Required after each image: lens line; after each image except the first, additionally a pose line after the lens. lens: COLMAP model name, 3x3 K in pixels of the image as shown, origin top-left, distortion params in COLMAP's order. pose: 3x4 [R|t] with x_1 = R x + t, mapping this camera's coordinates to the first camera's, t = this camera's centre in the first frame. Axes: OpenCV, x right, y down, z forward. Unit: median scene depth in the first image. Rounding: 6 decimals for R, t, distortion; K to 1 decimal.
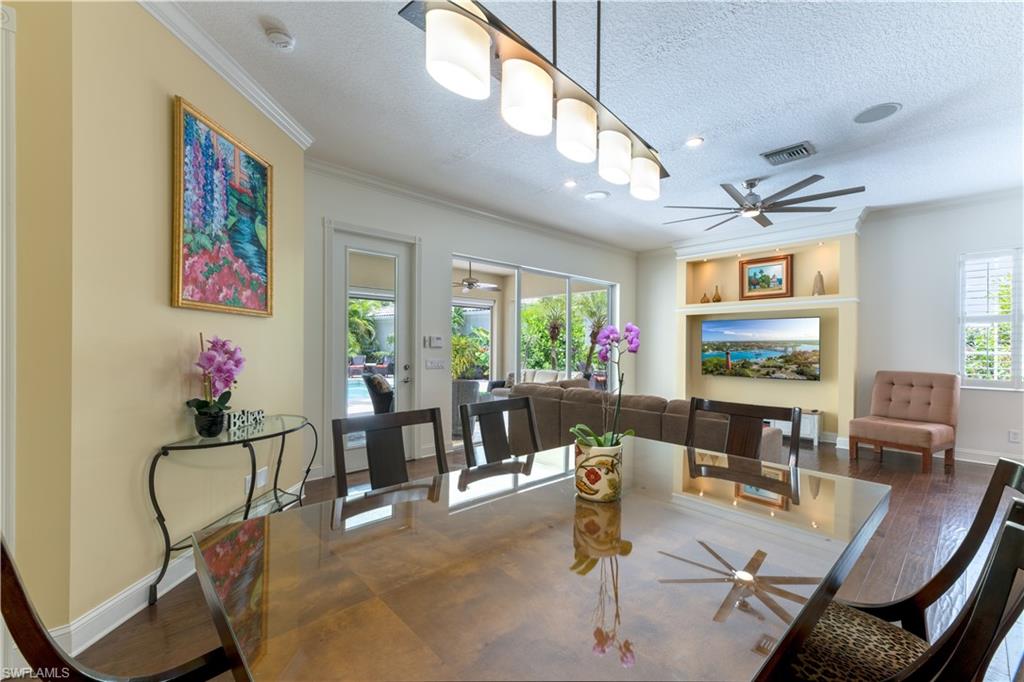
lens RADIAL K [[424.4, 0, 502.1], [0, 424.4, 346.5], [0, 0, 1]] dist [0.003843, 0.000080]
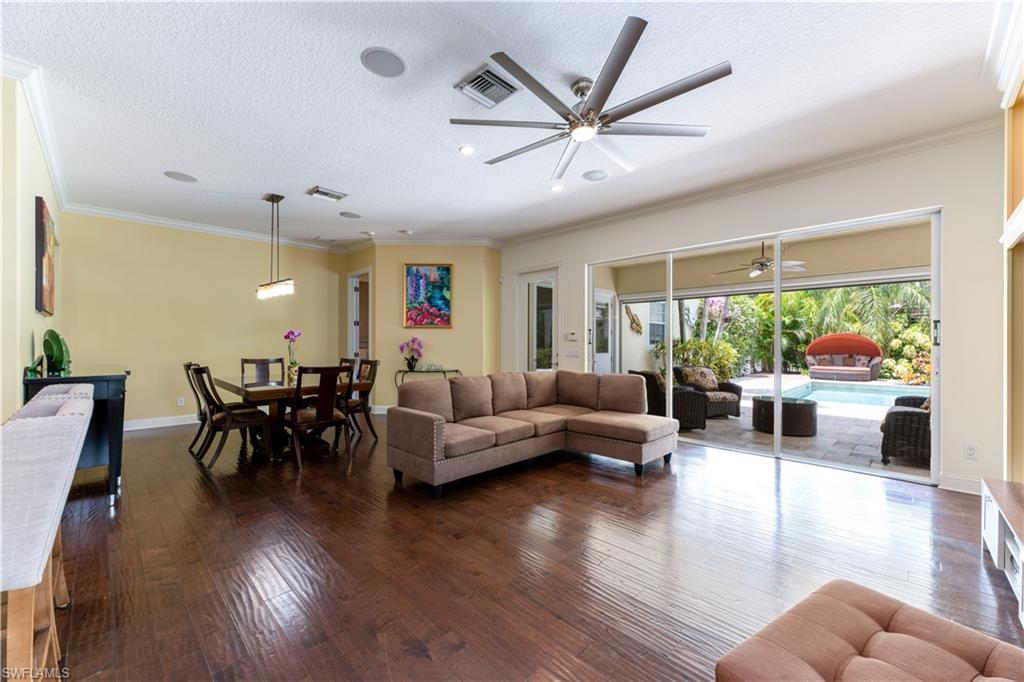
lens RADIAL K [[396.2, 0, 513.1], [0, 396.2, 345.1], [0, 0, 1]] dist [-0.000200, -0.000046]
pose [[0.056105, -0.001413, -0.998424, 1.784714], [-0.002994, 0.999994, -0.001584, 0.029841], [0.998420, 0.003078, 0.056100, 1.286865]]
